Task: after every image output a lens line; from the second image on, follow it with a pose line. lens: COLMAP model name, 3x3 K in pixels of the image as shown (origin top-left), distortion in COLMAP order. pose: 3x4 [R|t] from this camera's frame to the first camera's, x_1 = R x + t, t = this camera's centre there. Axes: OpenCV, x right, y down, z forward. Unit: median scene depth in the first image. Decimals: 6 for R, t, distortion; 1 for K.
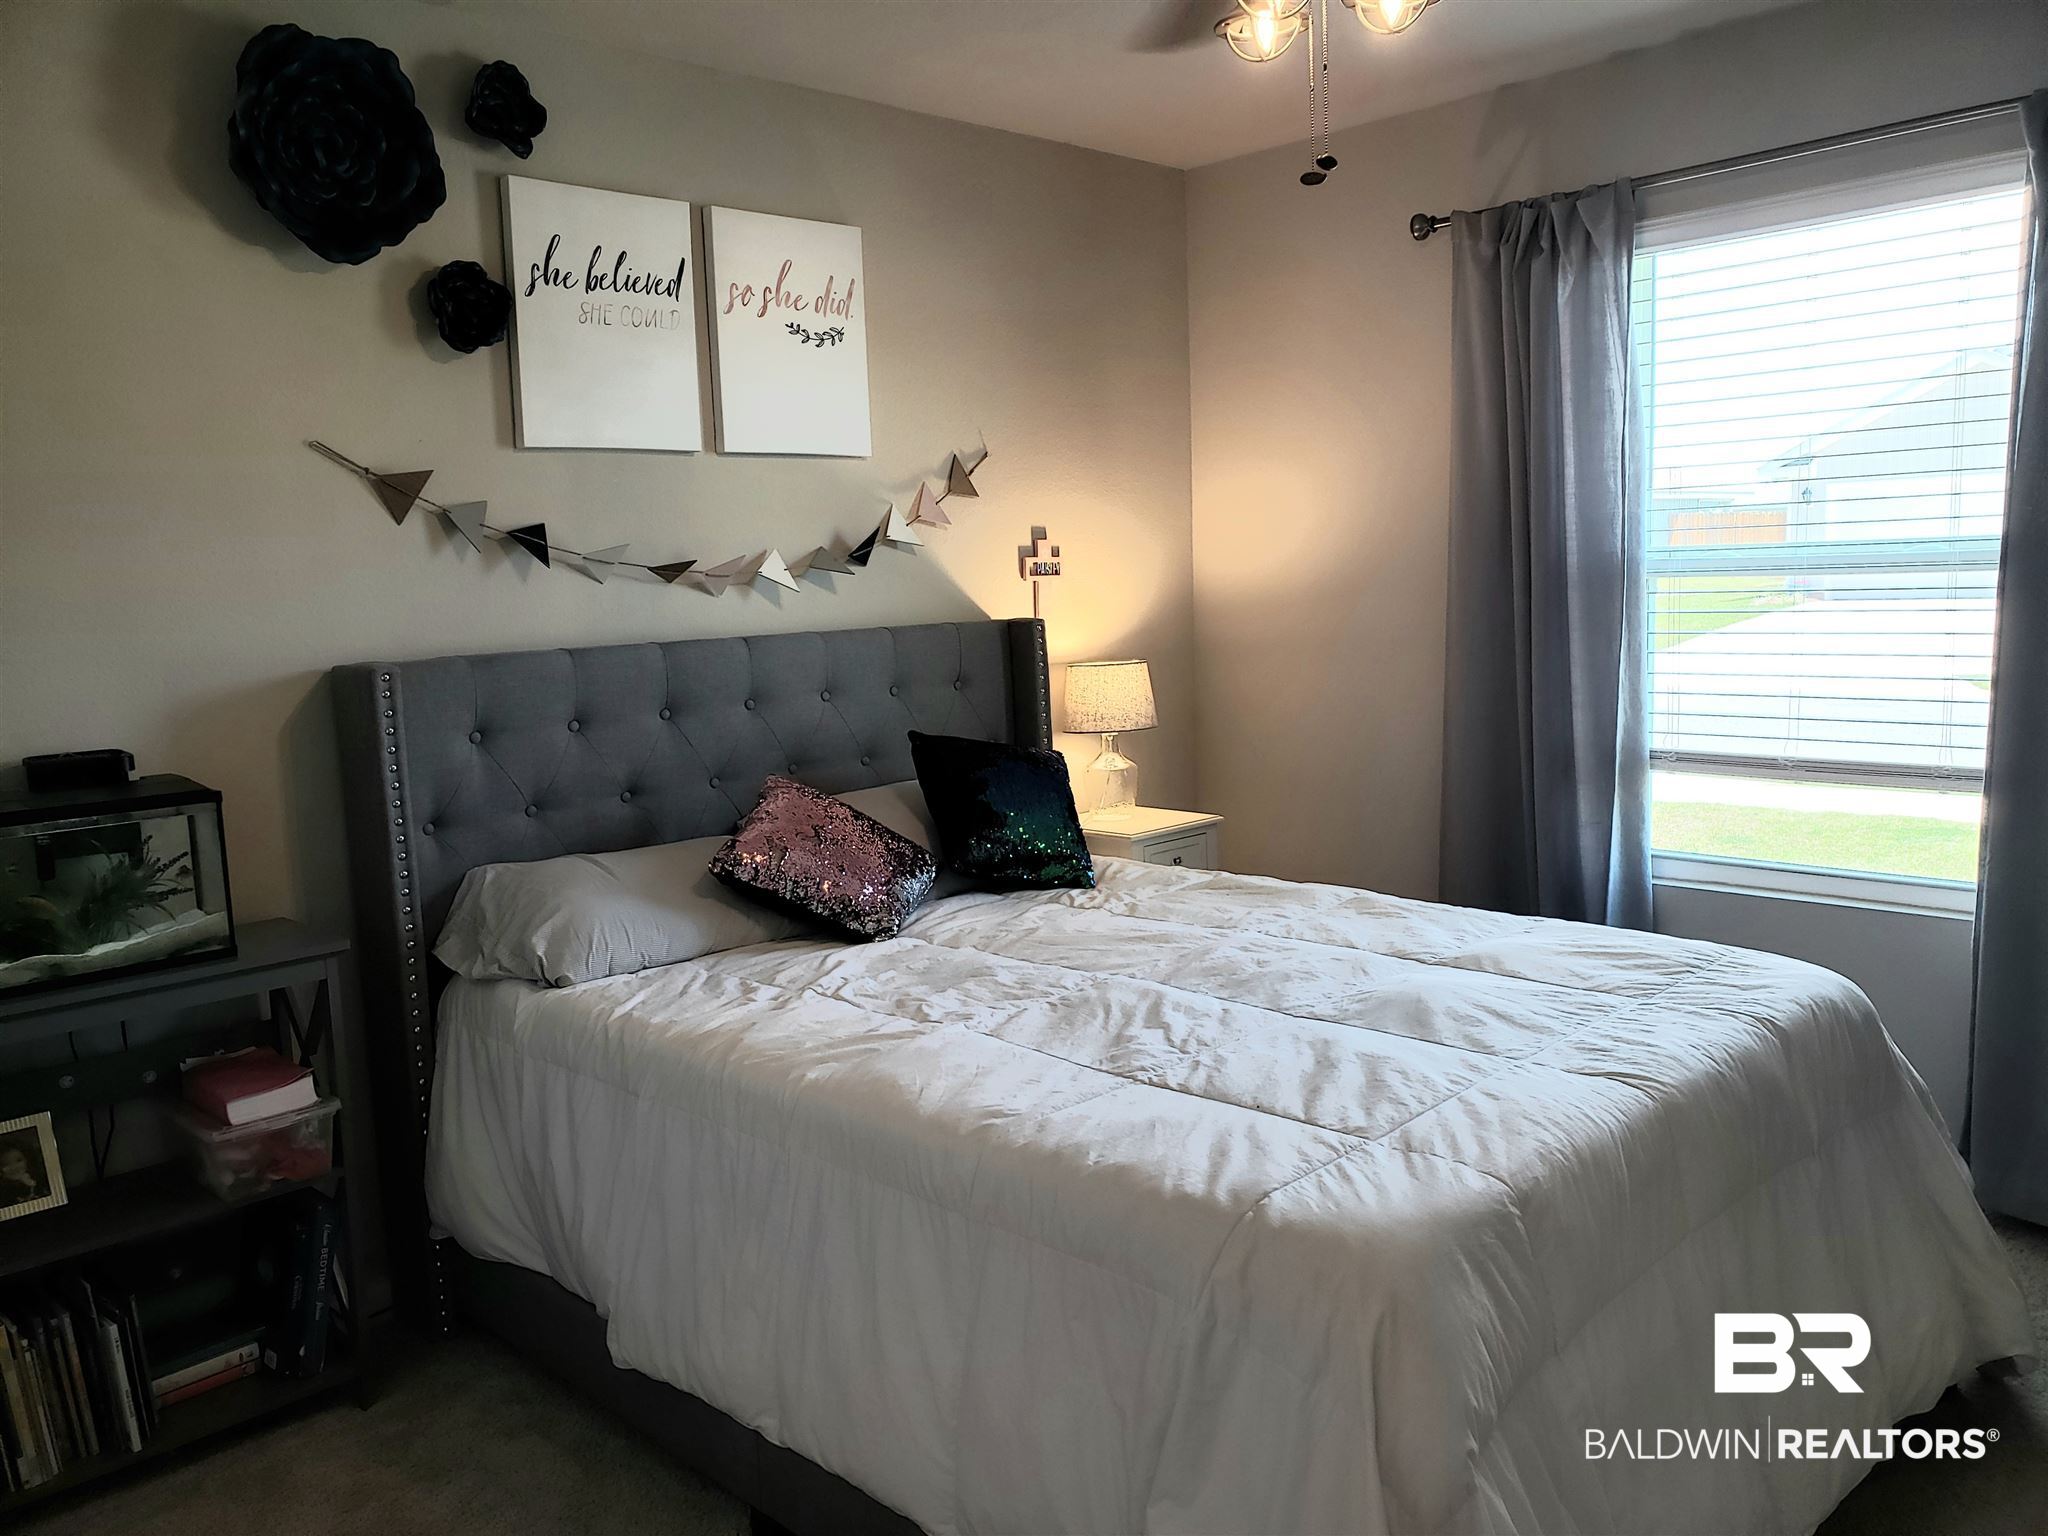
lens RADIAL K [[1604.2, 0, 1023.1], [0, 1604.2, 783.7], [0, 0, 1]] dist [0.014839, -0.004565]
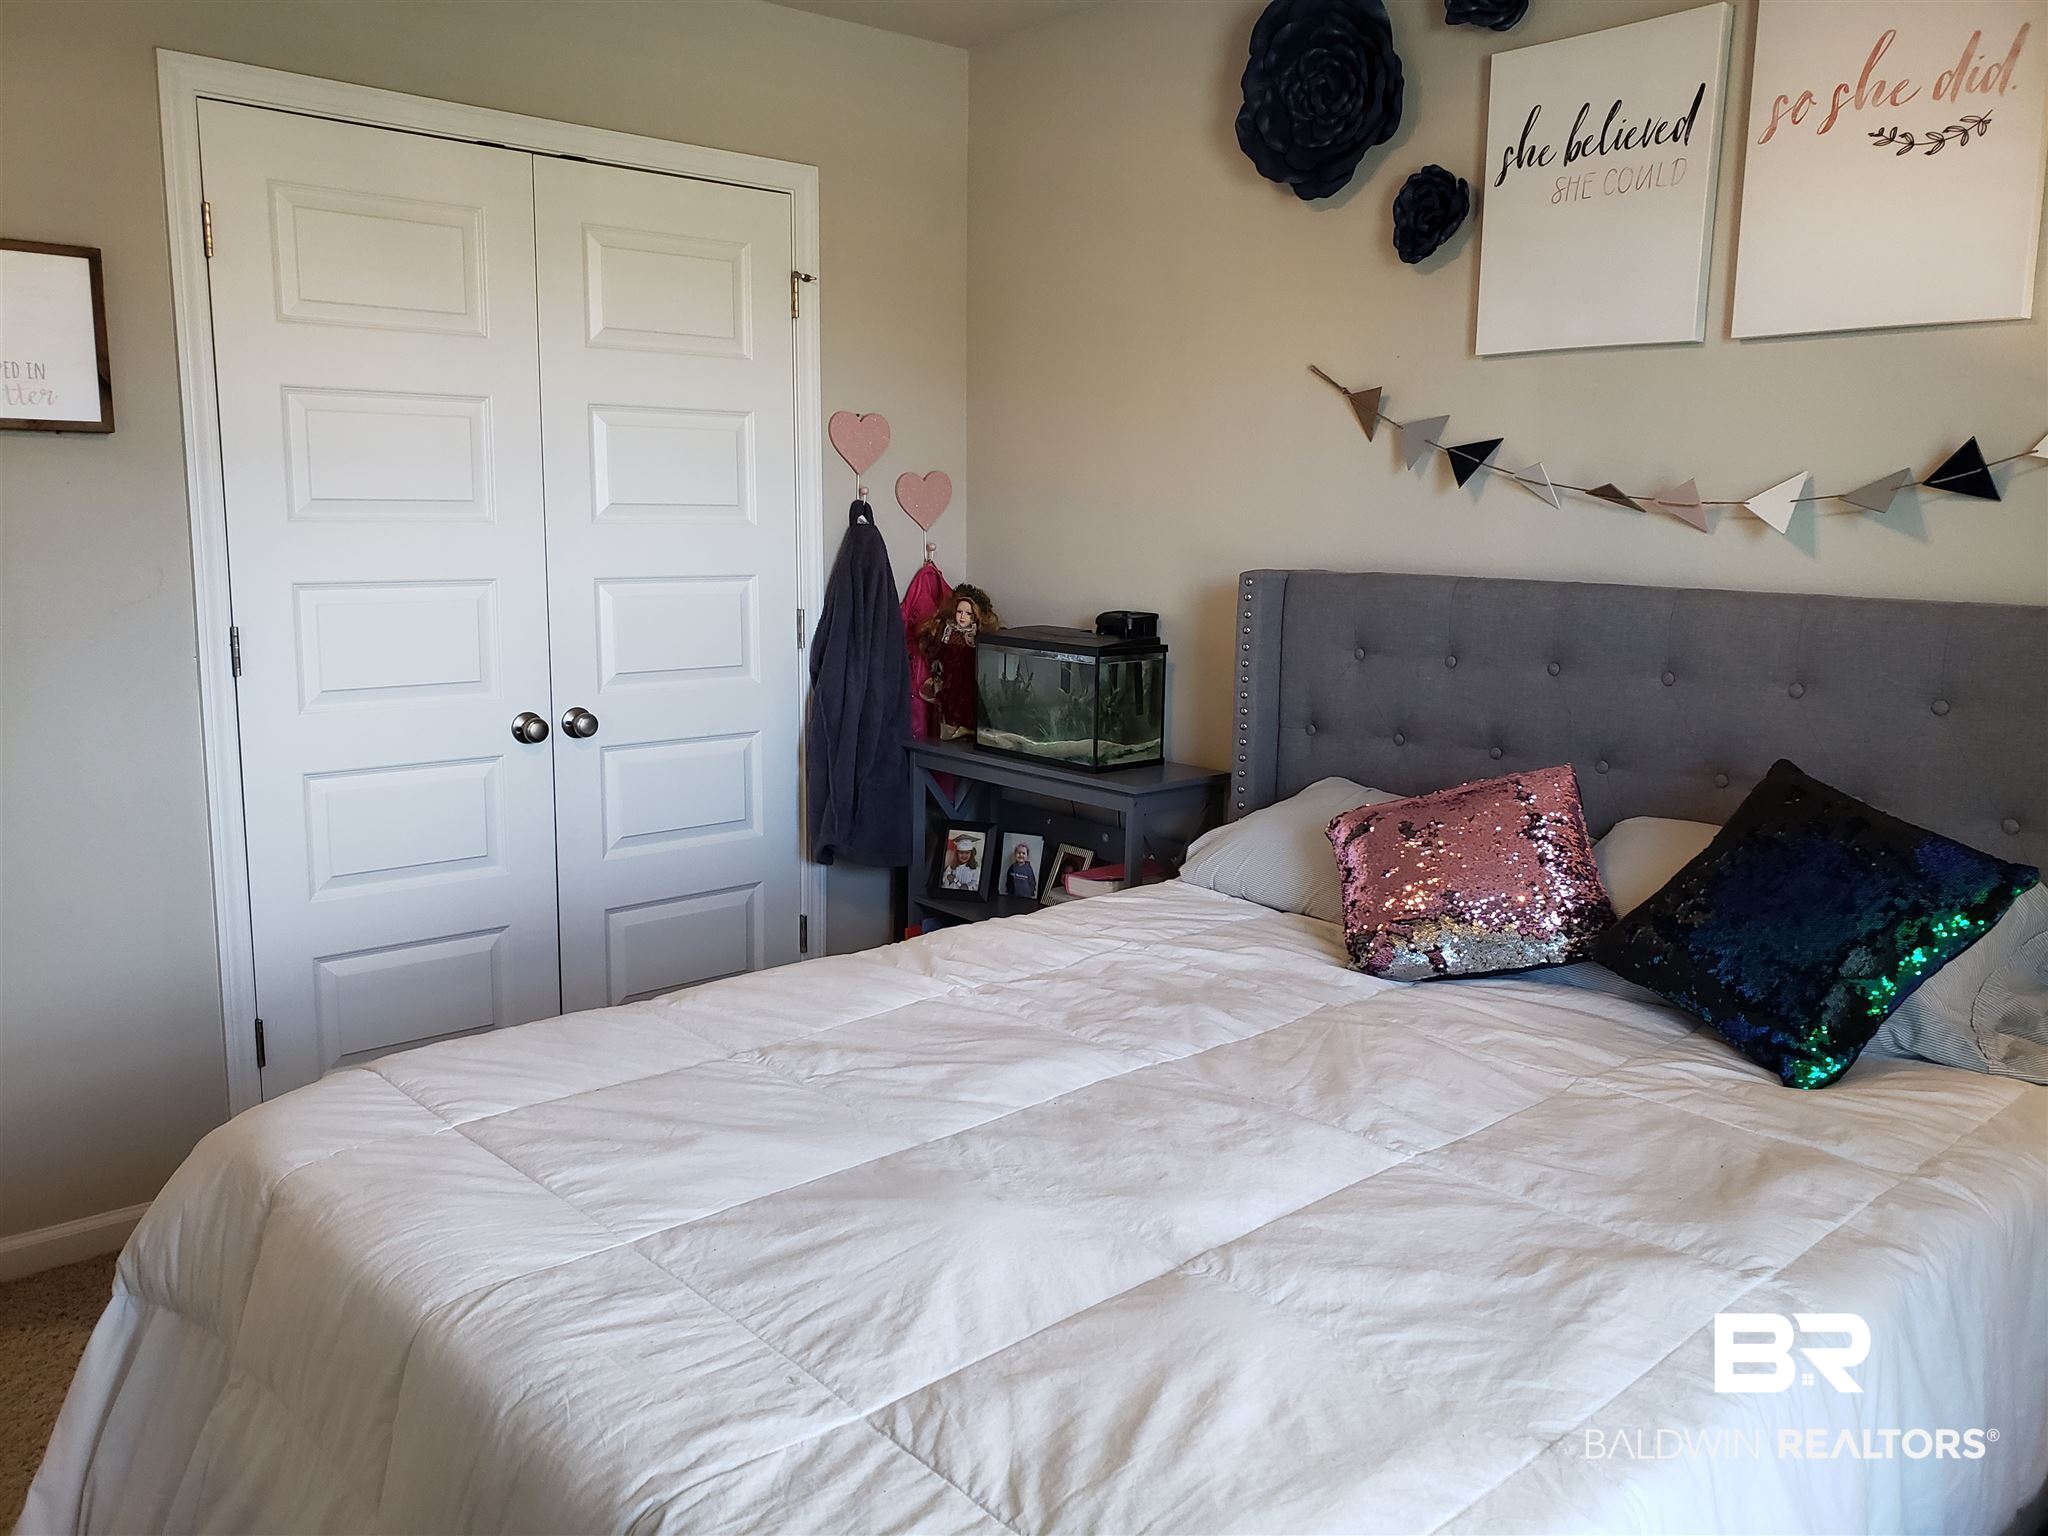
lens RADIAL K [[1604.2, 0, 1040.9], [0, 1604.2, 751.6], [0, 0, 1]] dist [0.014839, -0.004565]
pose [[-0.054656, 0.195280, -0.979223, 0.636781], [-0.144414, 0.968832, 0.201268, -0.134948], [0.988007, 0.152414, -0.024752, 0.789557]]
